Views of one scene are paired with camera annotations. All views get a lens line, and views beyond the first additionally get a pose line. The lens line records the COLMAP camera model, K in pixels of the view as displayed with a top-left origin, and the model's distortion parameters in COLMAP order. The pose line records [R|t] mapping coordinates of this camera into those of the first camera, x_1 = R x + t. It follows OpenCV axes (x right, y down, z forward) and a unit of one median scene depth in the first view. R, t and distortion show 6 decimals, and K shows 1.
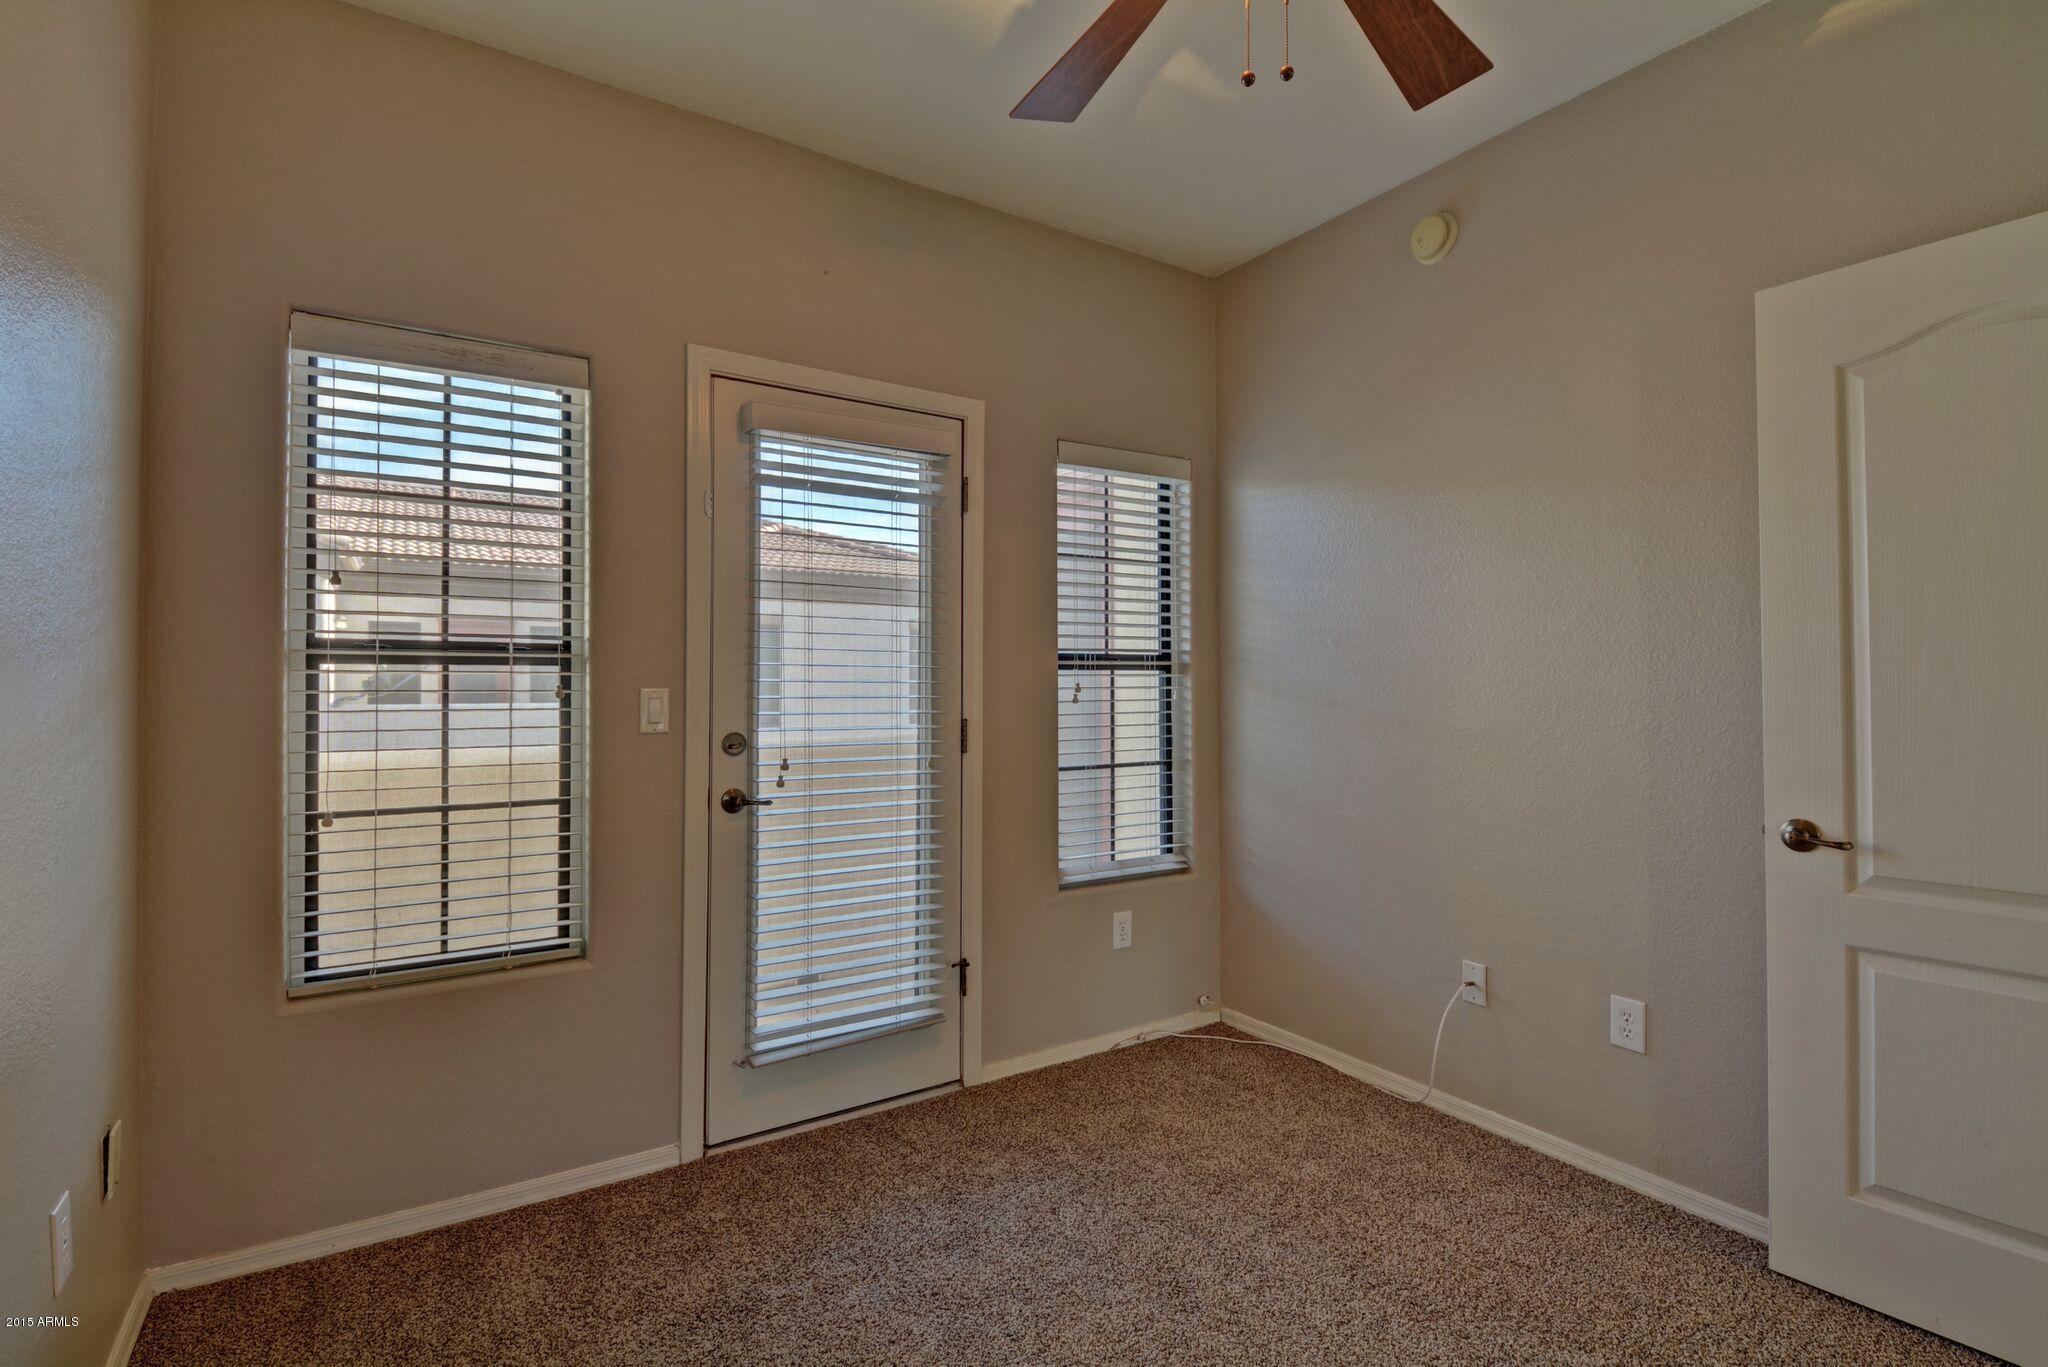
lens RADIAL K [[1093.5, 0, 1030.1], [0, 1093.5, 659.1], [0, 0, 1]] dist [-0.000450, -0.000951]
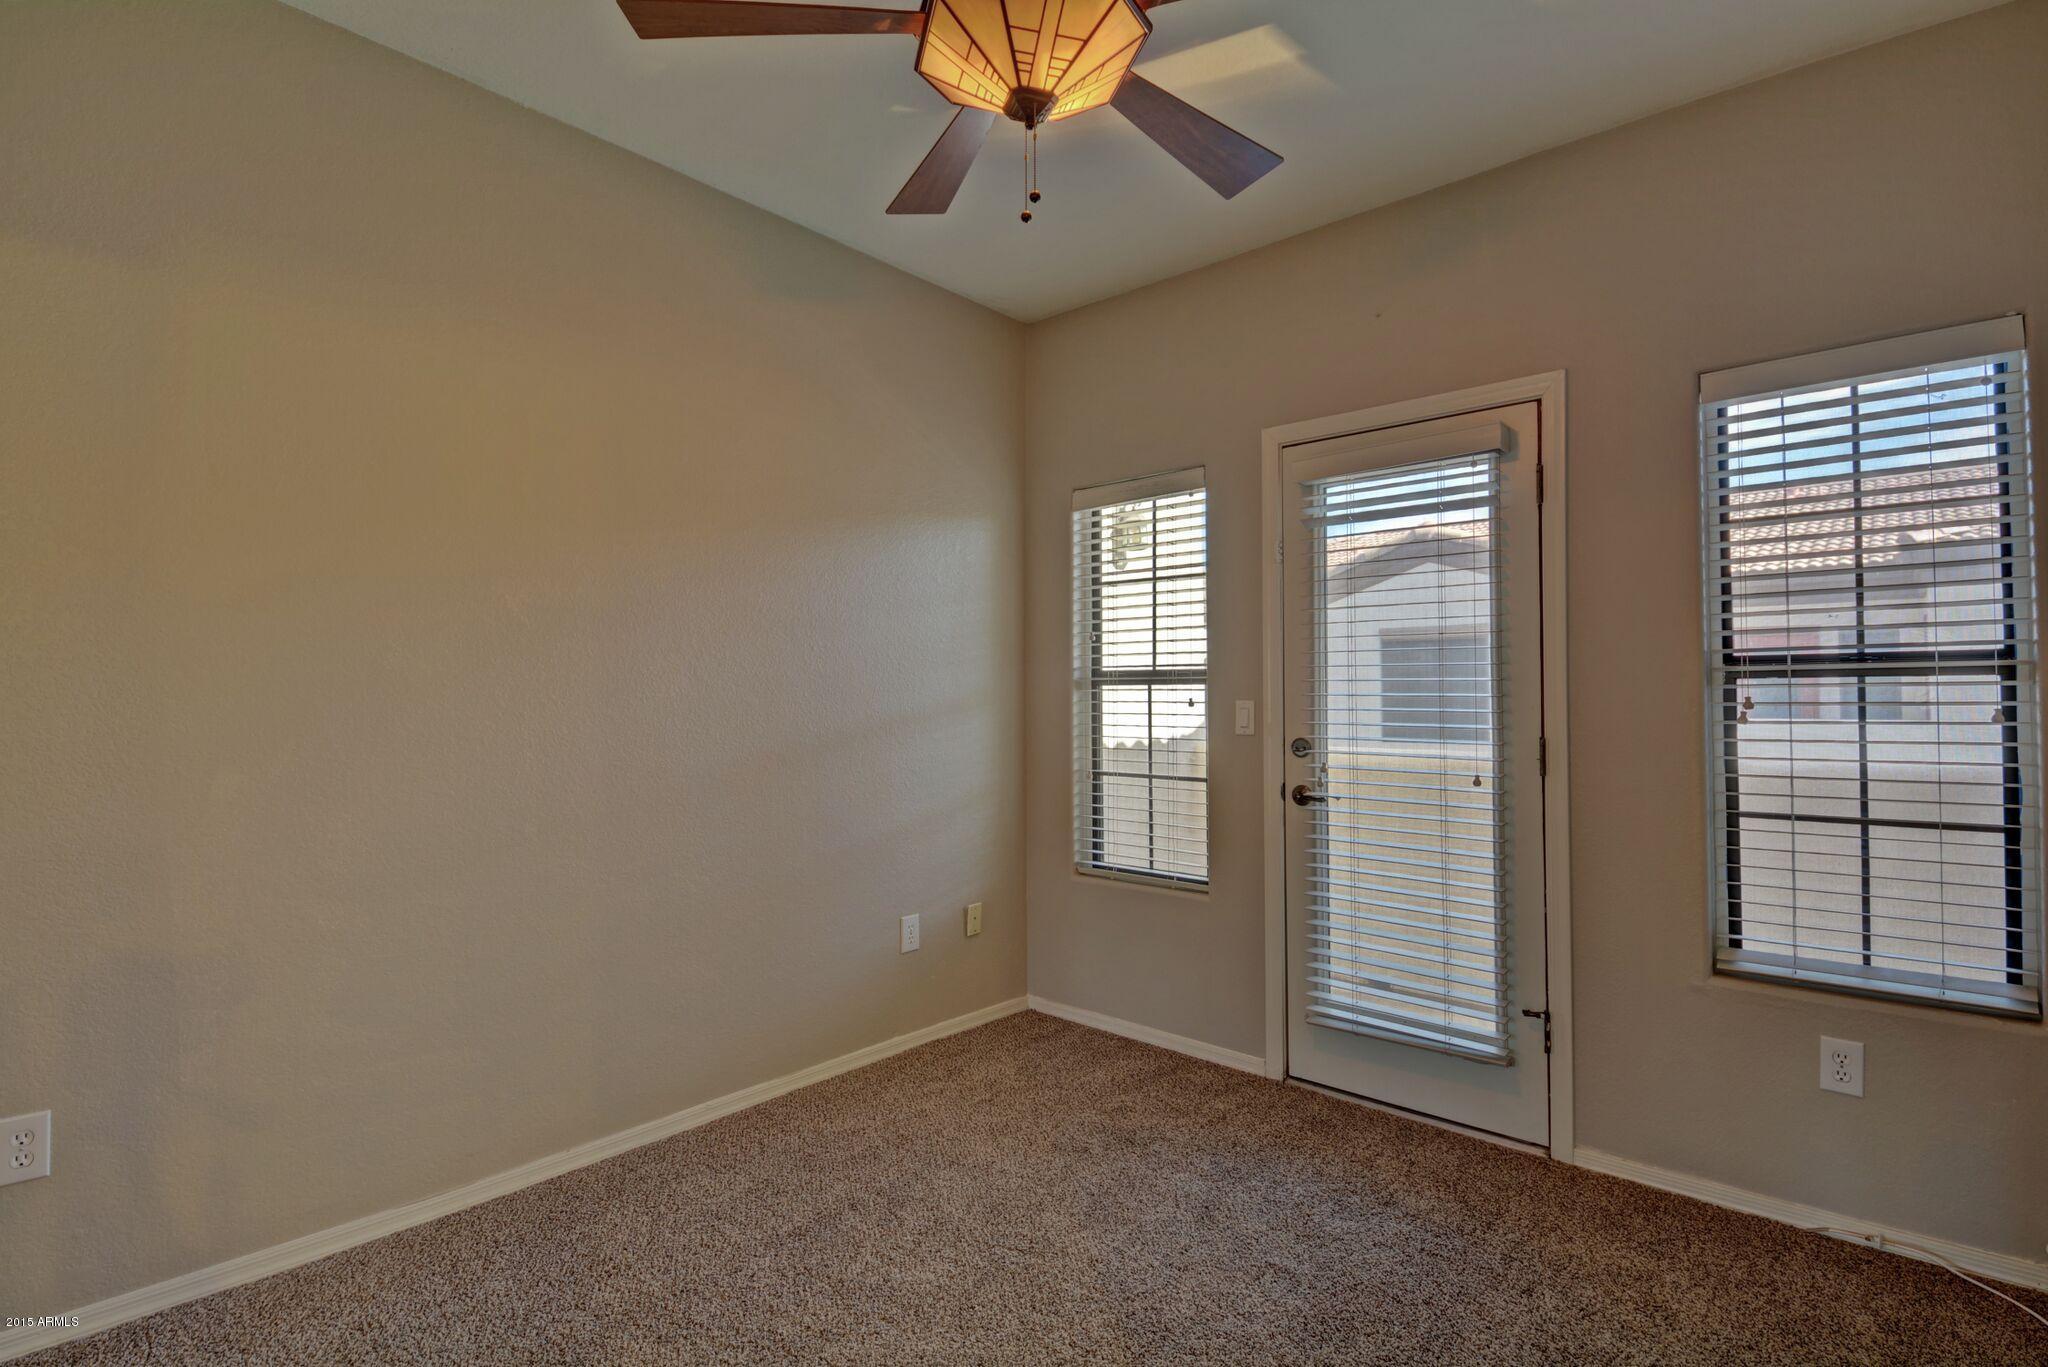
lens RADIAL K [[899.6, 0, 1028.7], [0, 899.6, 676.6], [0, 0, 1]] dist [0.041564, -0.026006]
pose [[0.243667, -0.022213, -0.969604, 0.503743], [0.023566, 0.999578, -0.016977, 0.007787], [0.969572, -0.018713, 0.244088, 0.381292]]
